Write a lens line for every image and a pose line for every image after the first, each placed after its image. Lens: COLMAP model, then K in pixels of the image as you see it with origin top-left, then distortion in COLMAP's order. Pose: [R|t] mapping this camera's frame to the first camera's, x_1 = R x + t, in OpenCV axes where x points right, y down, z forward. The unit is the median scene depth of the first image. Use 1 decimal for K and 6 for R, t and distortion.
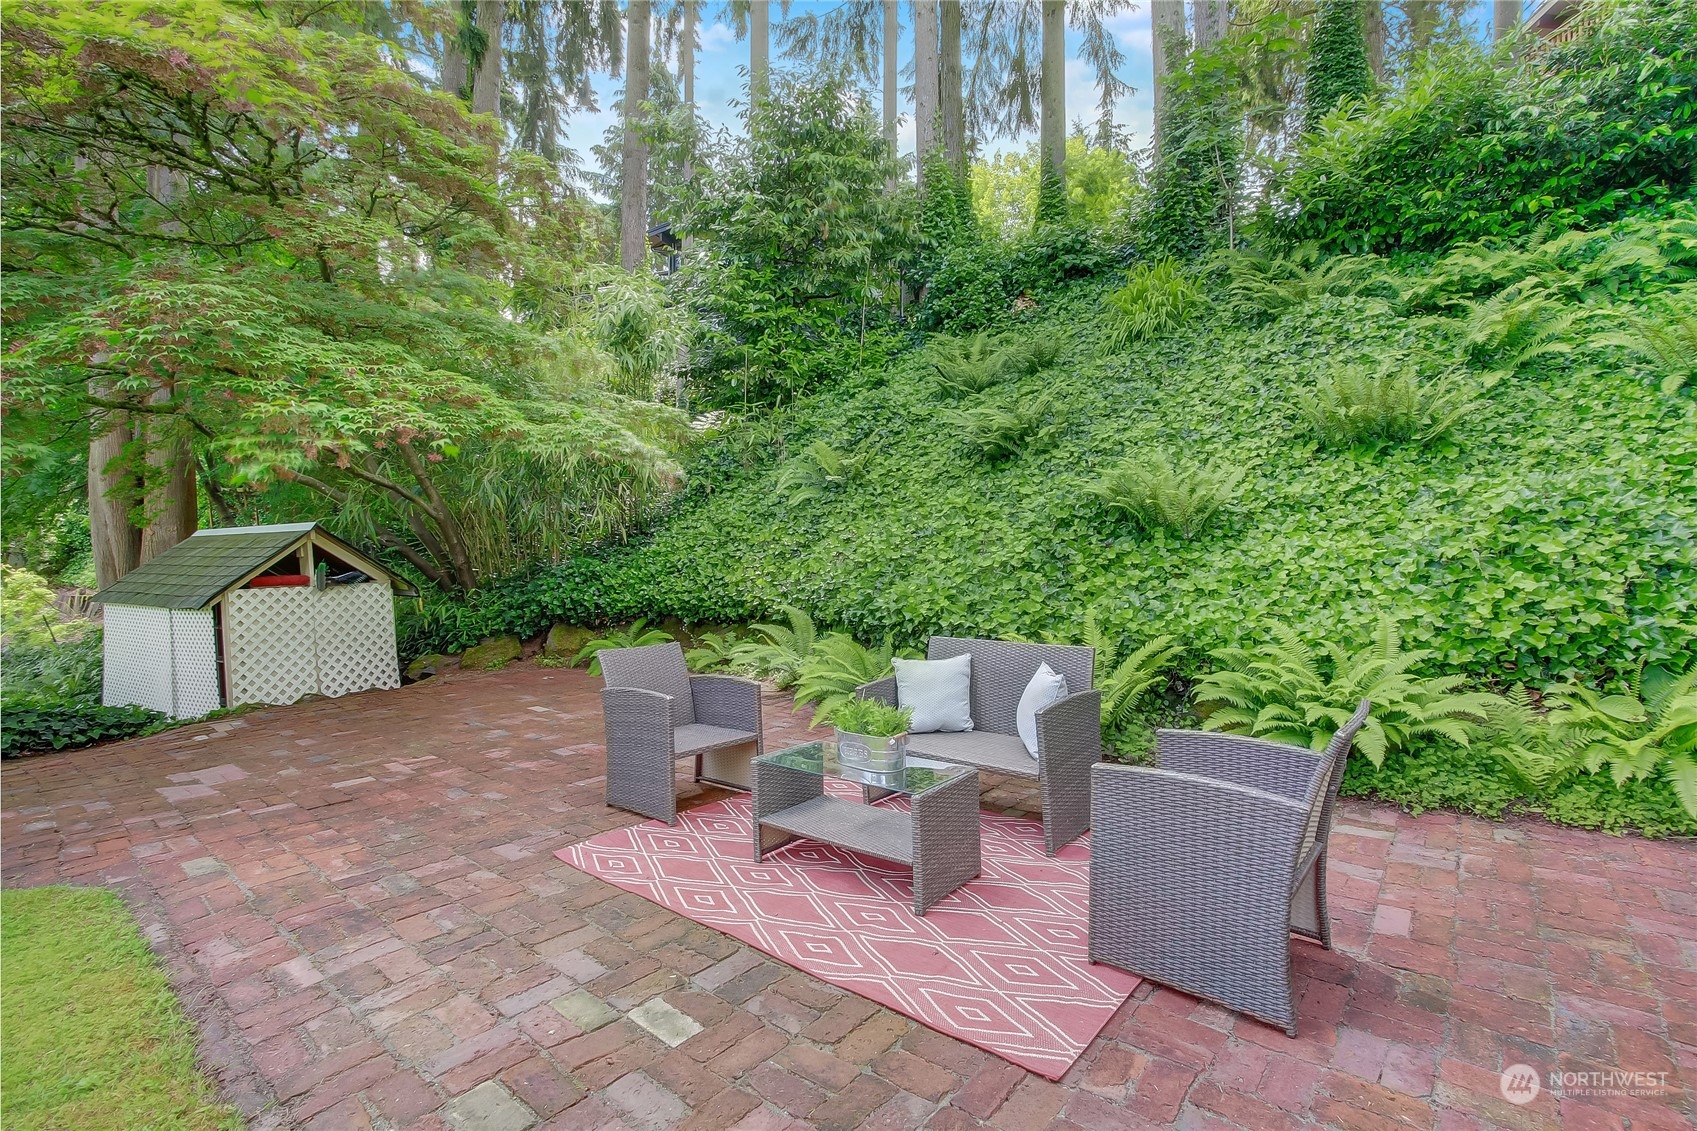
lens RADIAL K [[795.3, 0, 840.9], [0, 795.3, 570.3], [0, 0, 1]] dist [-0.011186, 0.000495]
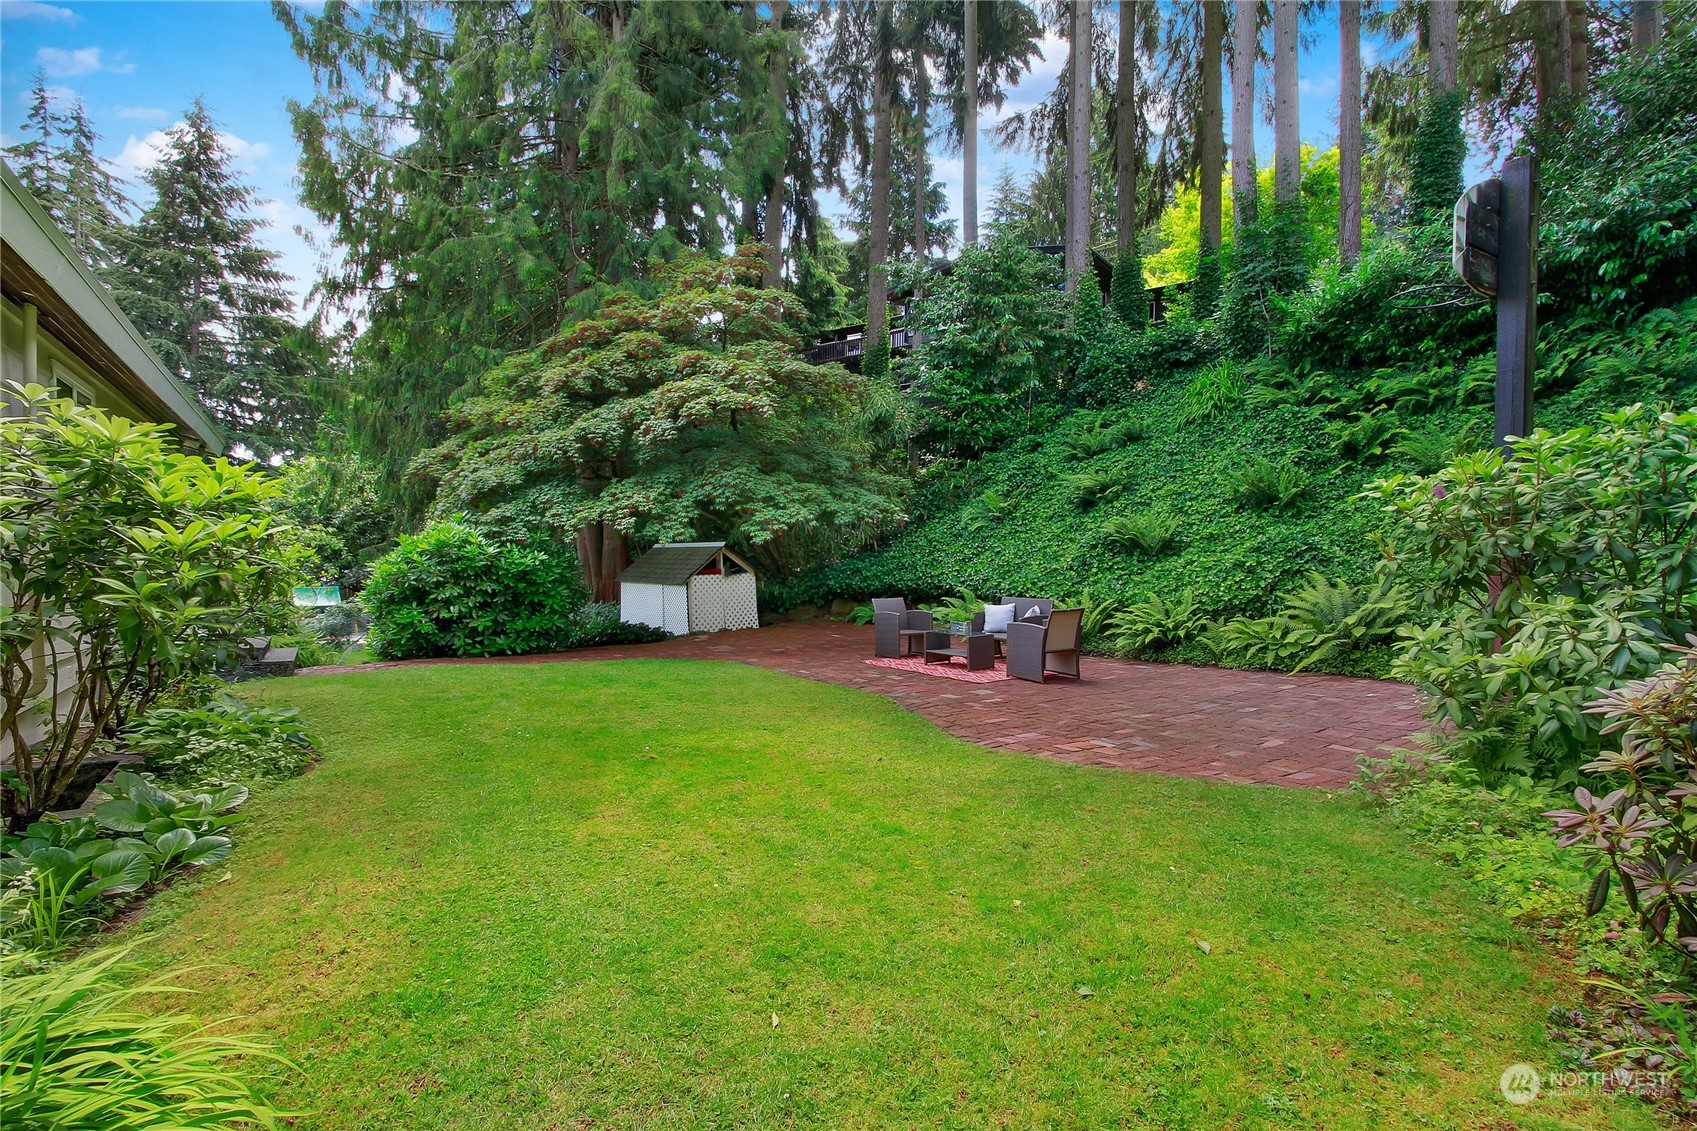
lens RADIAL K [[795.3, 0, 844.0], [0, 795.3, 575.5], [0, 0, 1]] dist [-0.011186, 0.000495]
pose [[0.958359, 0.010837, -0.285362, 0.153472], [-0.006769, 0.999861, 0.015237, -0.007985], [0.285488, -0.012671, 0.958299, -0.666471]]
